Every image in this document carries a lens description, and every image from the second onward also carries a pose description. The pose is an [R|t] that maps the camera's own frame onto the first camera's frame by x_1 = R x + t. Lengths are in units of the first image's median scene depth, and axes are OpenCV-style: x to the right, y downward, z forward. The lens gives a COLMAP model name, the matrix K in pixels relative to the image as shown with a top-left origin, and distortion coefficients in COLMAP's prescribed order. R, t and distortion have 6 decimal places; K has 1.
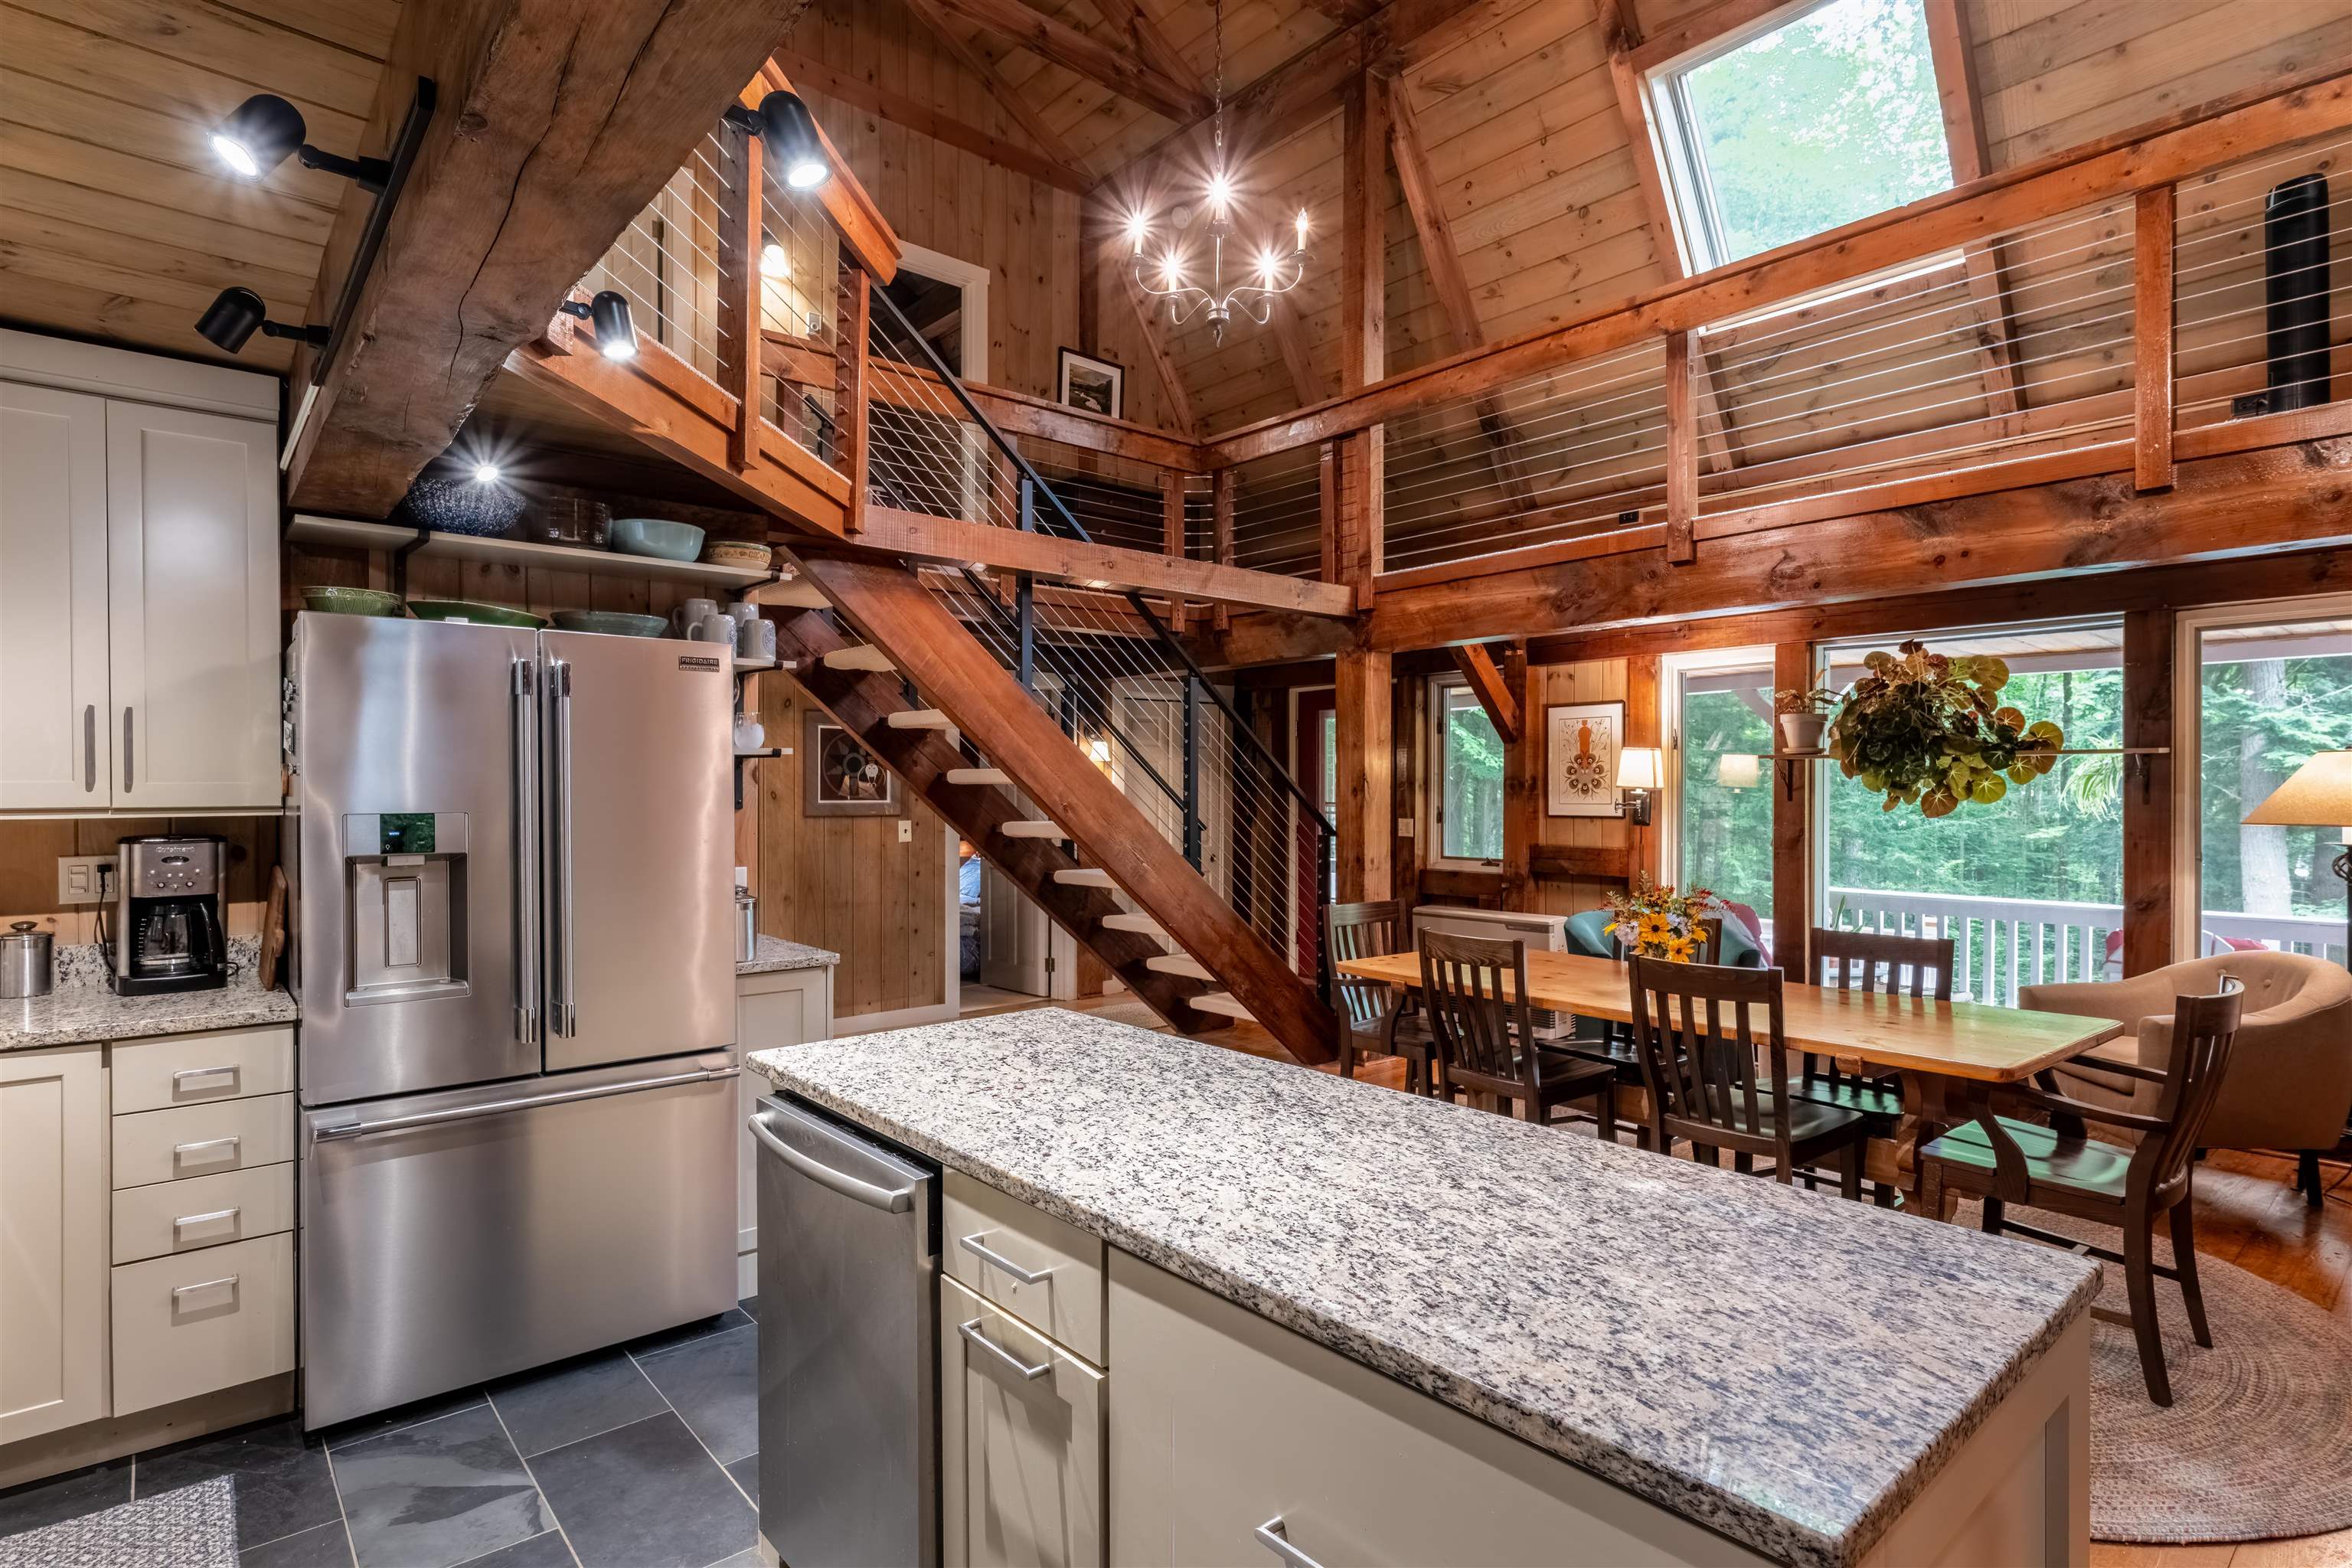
lens RADIAL K [[1182.2, 0, 1167.3], [0, 1182.2, 793.0], [0, 0, 1]] dist [-0.000723, -0.000284]
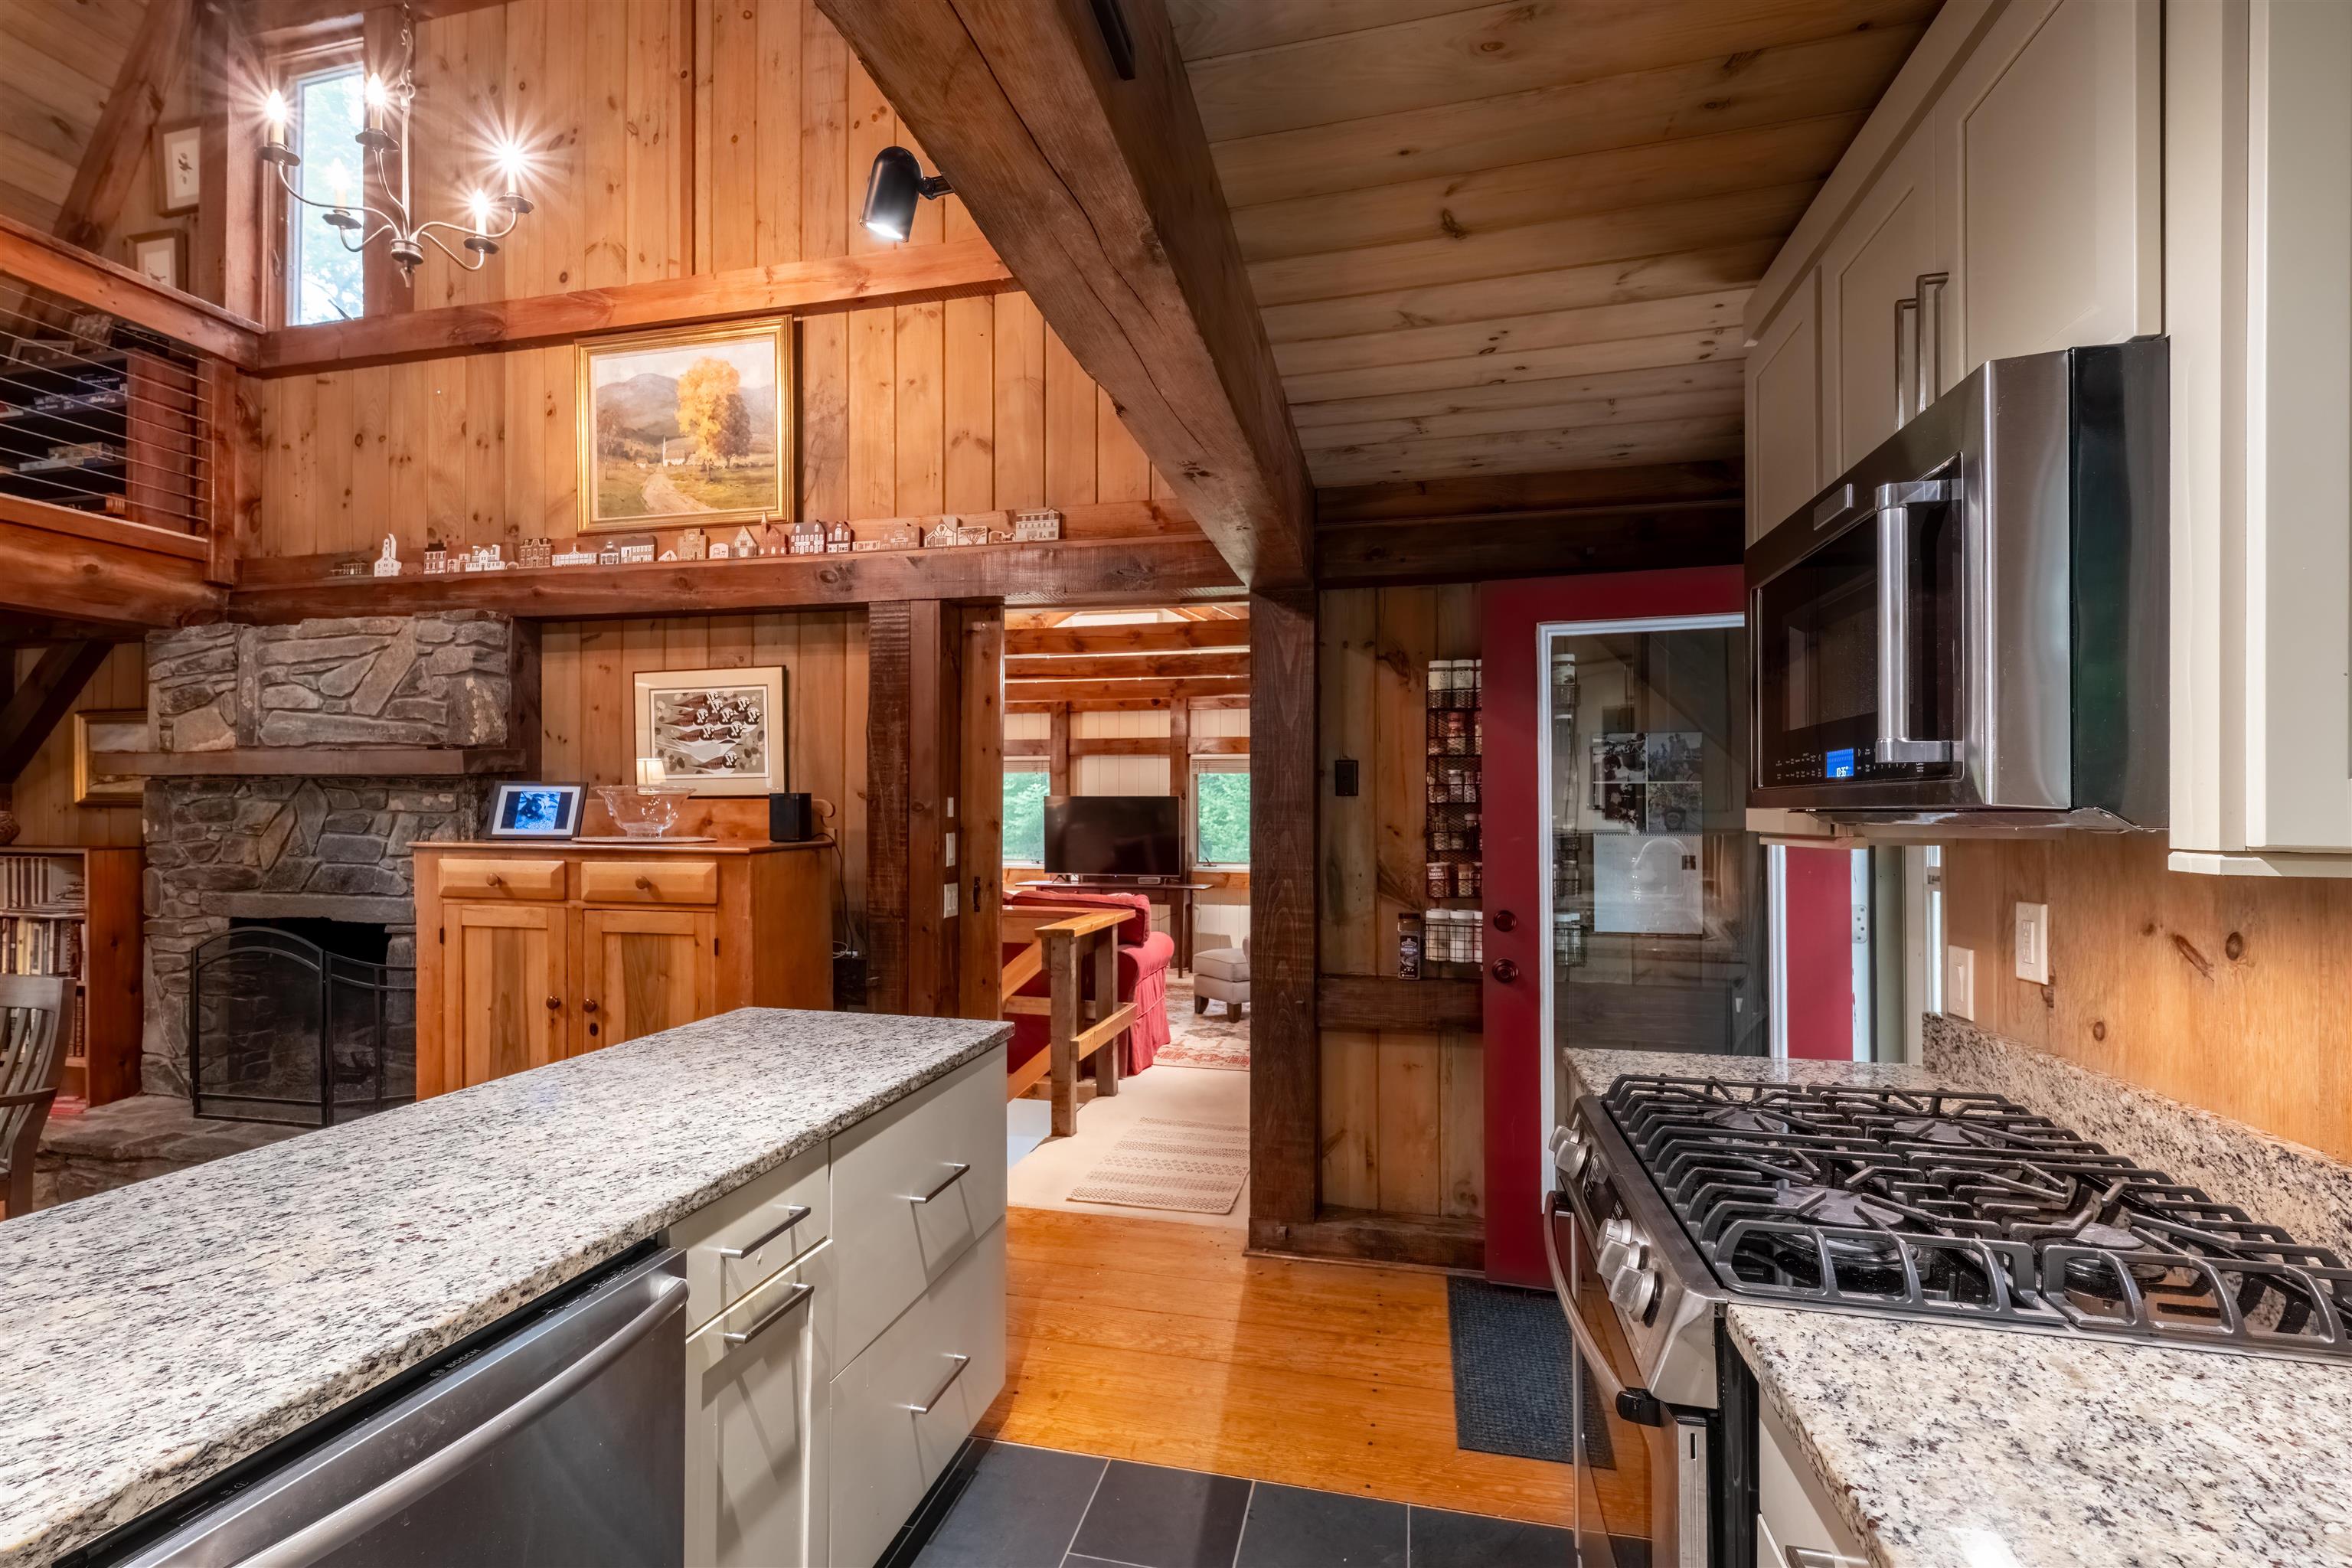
lens RADIAL K [[1067.0, 0, 1164.5], [0, 1067.0, 810.6], [0, 0, 1]] dist [0.001259, 0.000071]
pose [[-0.590755, -0.000900, 0.806851, -0.686928], [-0.002102, 0.999998, -0.000424, 0.001705], [-0.806848, -0.001947, -0.590755, 0.767218]]
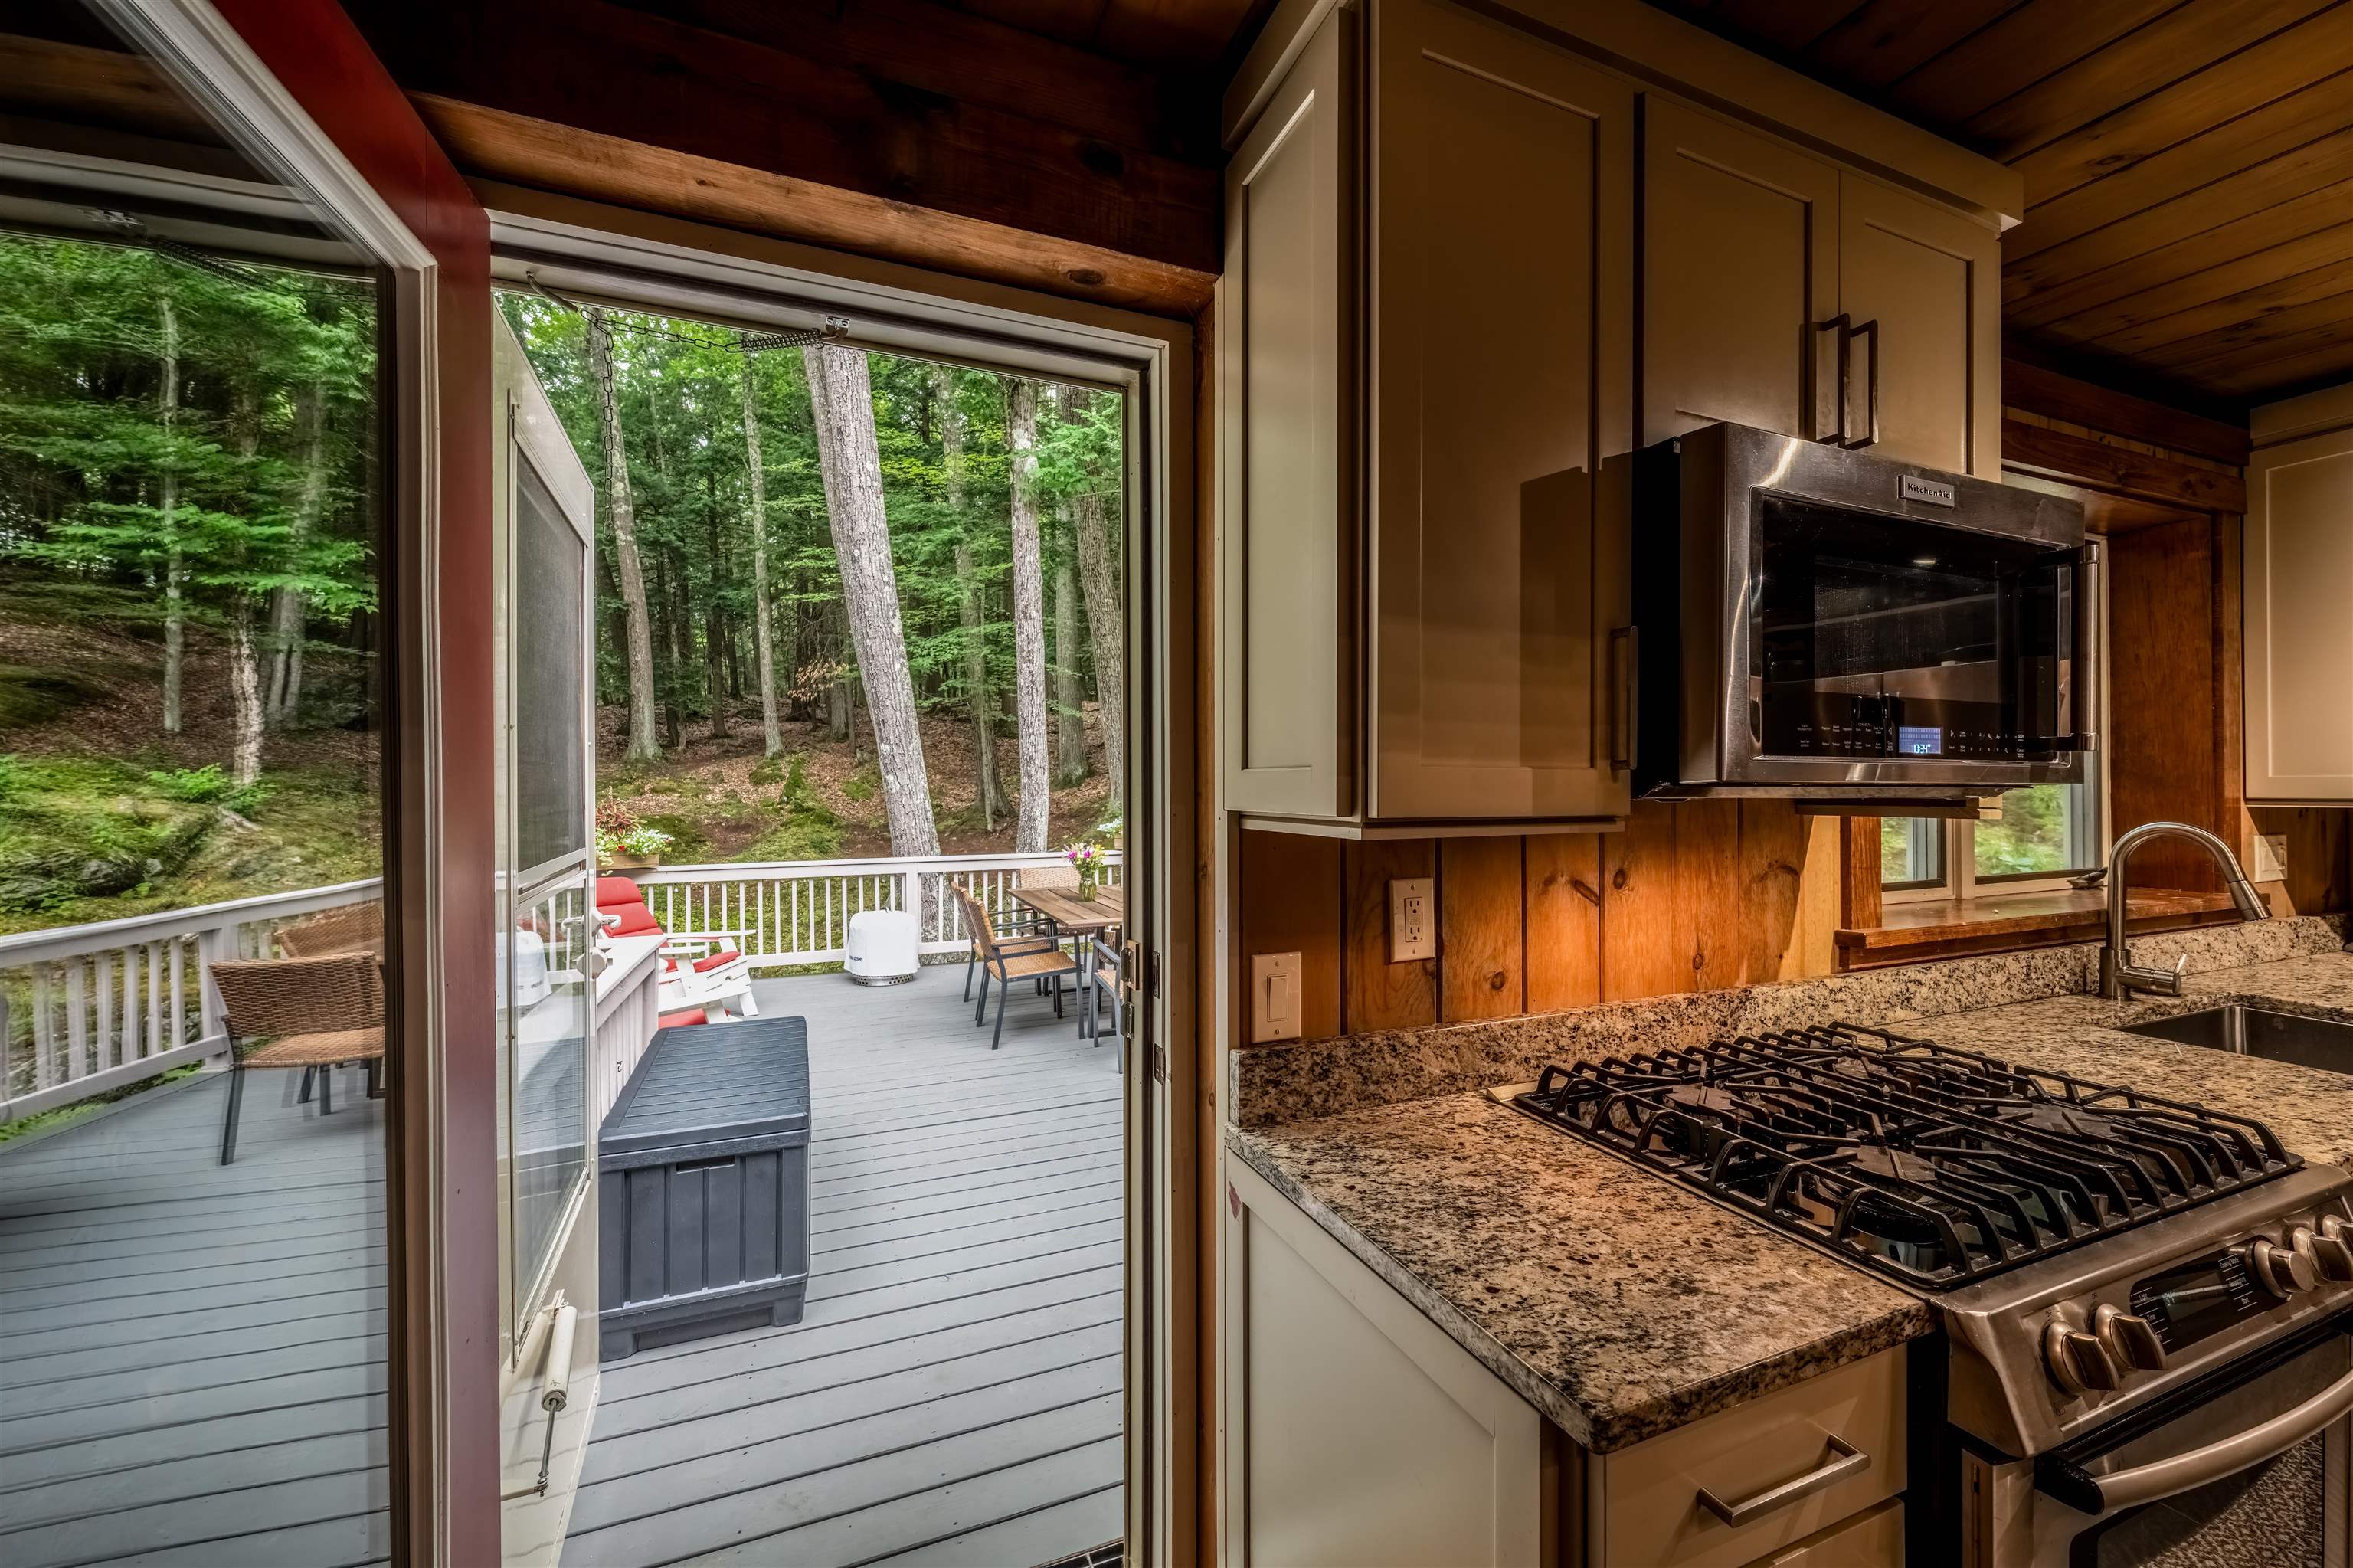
lens RADIAL K [[933.3, 0, 1179.4], [0, 933.3, 783.2], [0, 0, 1]] dist [0.000972, 0.000093]
pose [[-0.315672, 0.000746, -0.948868, 0.122112], [-0.001962, 0.999997, 0.001439, -0.000687], [0.948866, 0.002316, -0.315669, -0.030722]]
